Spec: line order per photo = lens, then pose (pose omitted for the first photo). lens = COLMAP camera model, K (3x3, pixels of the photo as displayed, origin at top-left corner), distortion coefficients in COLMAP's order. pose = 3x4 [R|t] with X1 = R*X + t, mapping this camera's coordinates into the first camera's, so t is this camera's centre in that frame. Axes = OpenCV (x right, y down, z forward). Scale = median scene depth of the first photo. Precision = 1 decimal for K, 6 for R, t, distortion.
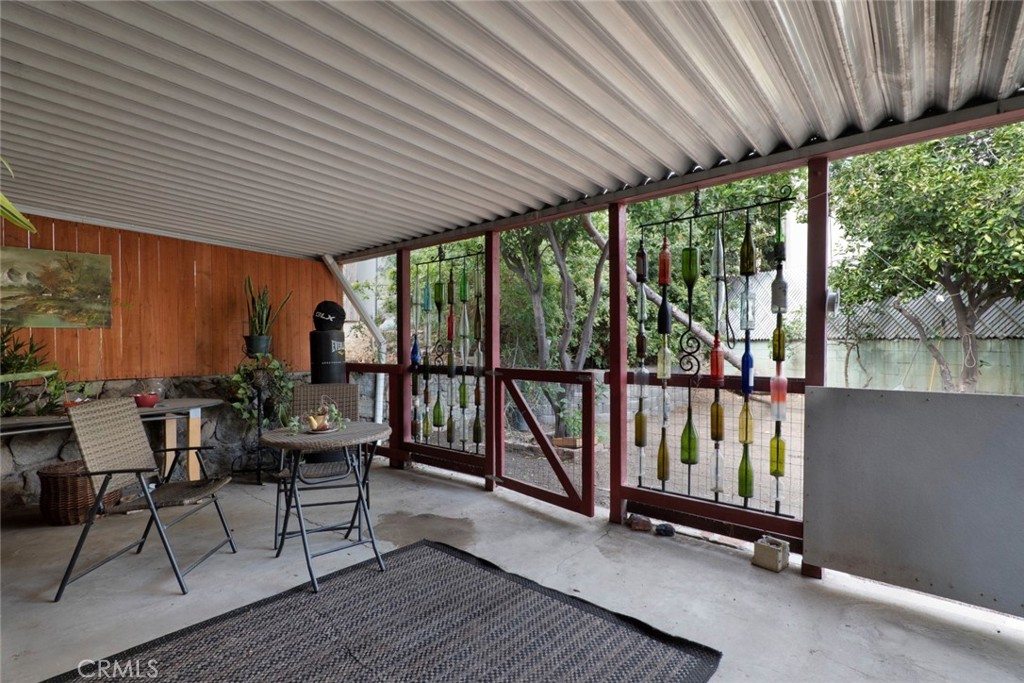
lens RADIAL K [[492.6, 0, 517.9], [0, 492.6, 347.8], [0, 0, 1]] dist [-0.016060, 0.003049]
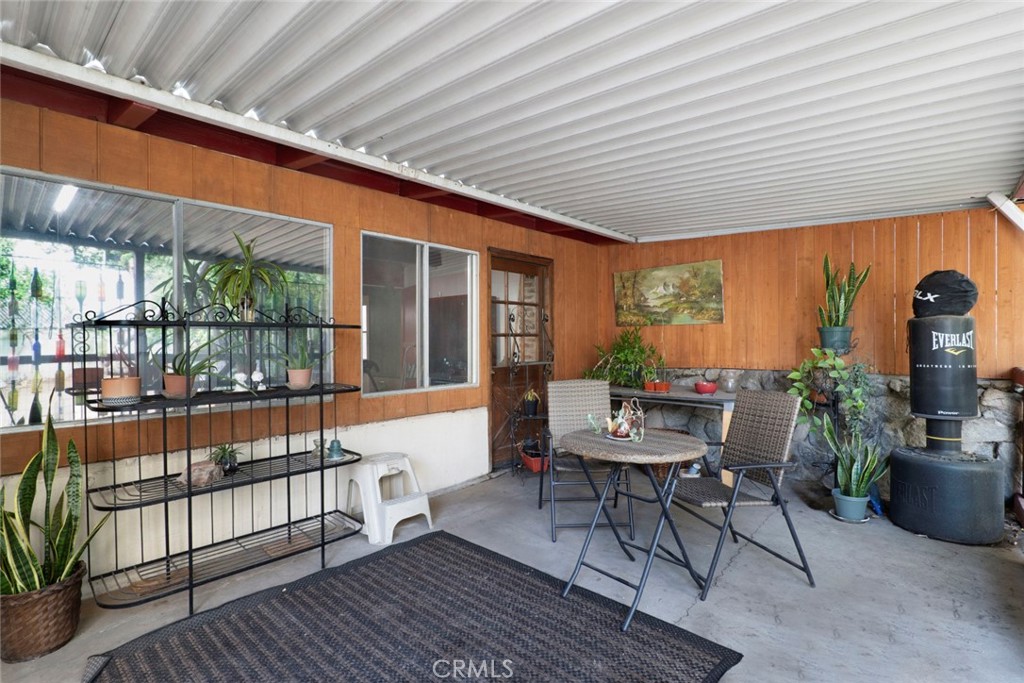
lens RADIAL K [[492.6, 0, 517.9], [0, 492.6, 337.6], [0, 0, 1]] dist [-0.016060, 0.003049]
pose [[-0.025987, 0.003953, -0.999654, 0.333544], [-0.004489, 0.999982, 0.004071, -0.008916], [0.999652, 0.004593, -0.025969, 0.562000]]
